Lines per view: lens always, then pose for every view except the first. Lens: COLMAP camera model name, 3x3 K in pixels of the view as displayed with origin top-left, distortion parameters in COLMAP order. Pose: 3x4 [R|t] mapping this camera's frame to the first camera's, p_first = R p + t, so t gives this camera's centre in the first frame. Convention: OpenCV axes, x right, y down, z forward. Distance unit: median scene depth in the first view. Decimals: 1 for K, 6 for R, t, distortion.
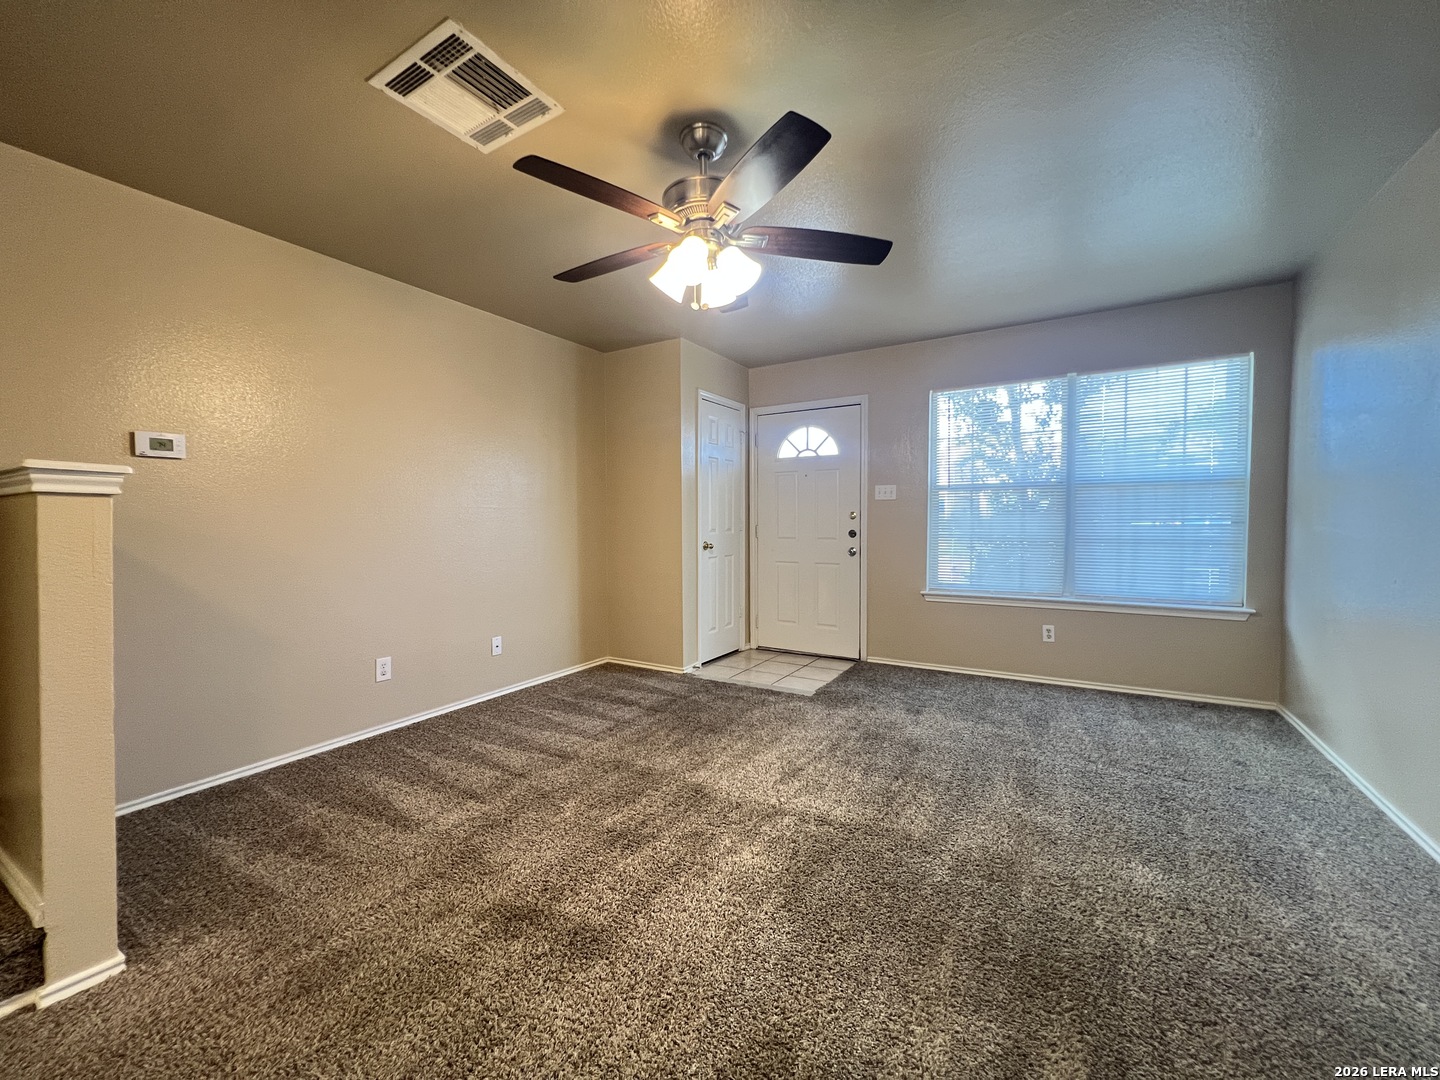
lens RADIAL K [[577.1, 0, 726.5], [0, 577.1, 534.4], [0, 0, 1]] dist [-0.001235, -0.000564]
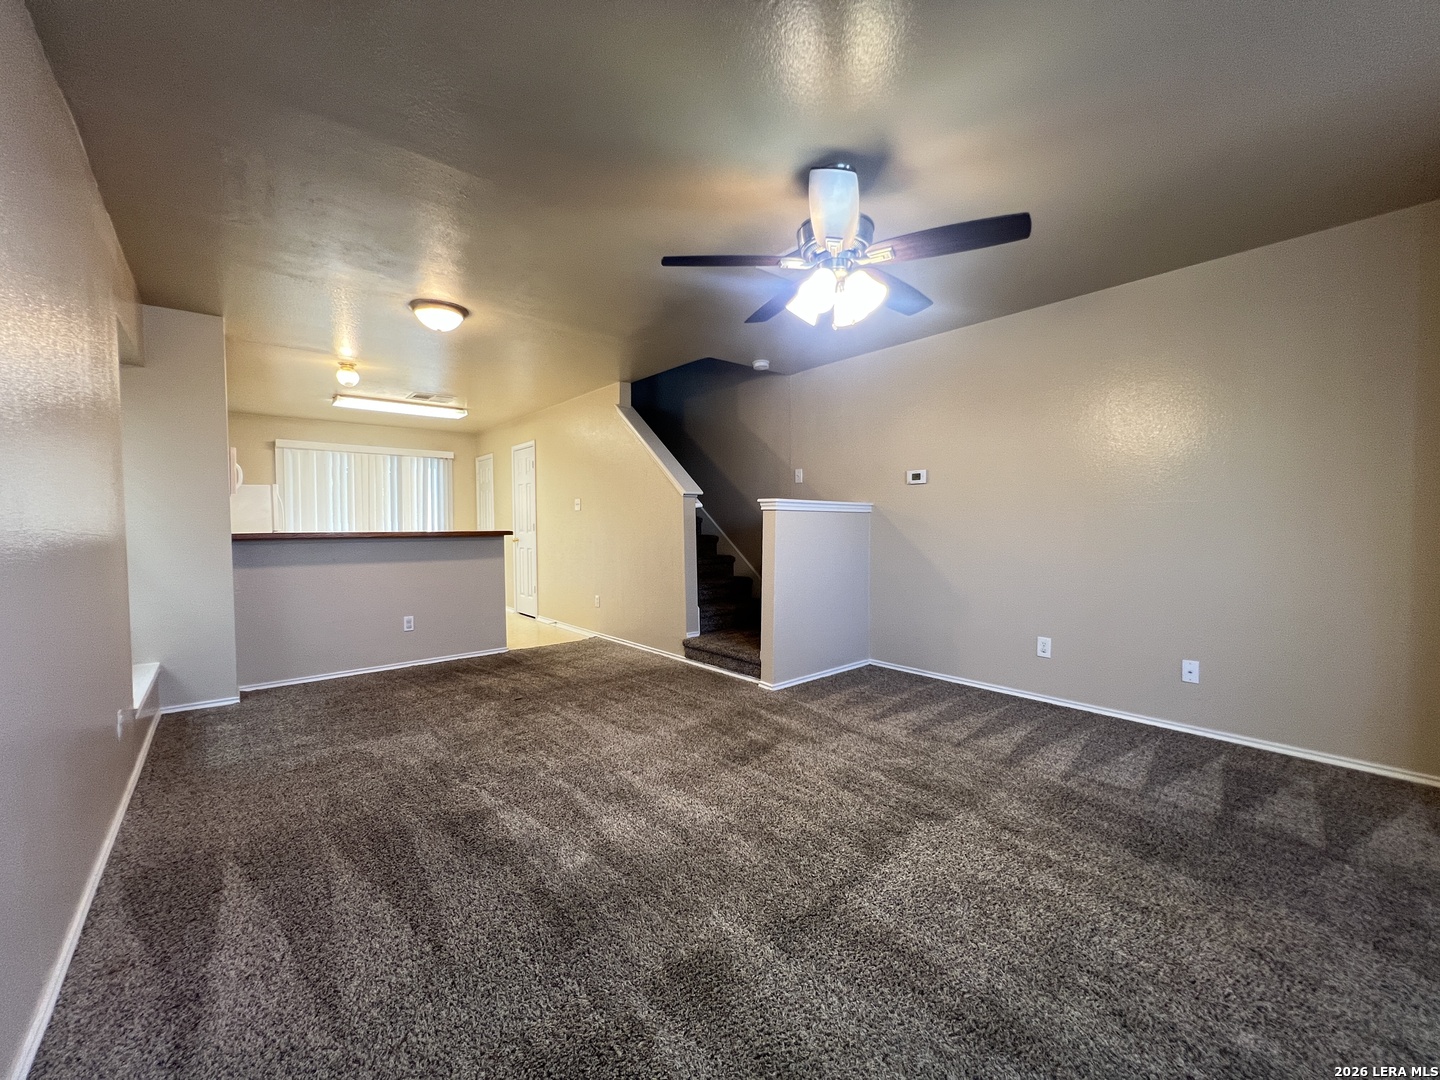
lens RADIAL K [[577.1, 0, 724.9], [0, 577.1, 532.9], [0, 0, 1]] dist [-0.001235, -0.000564]
pose [[-0.310080, 0.021752, -0.950462, 0.748014], [-0.023913, 0.999243, 0.030670, -0.016608], [0.950410, 0.032238, -0.309325, 0.798251]]
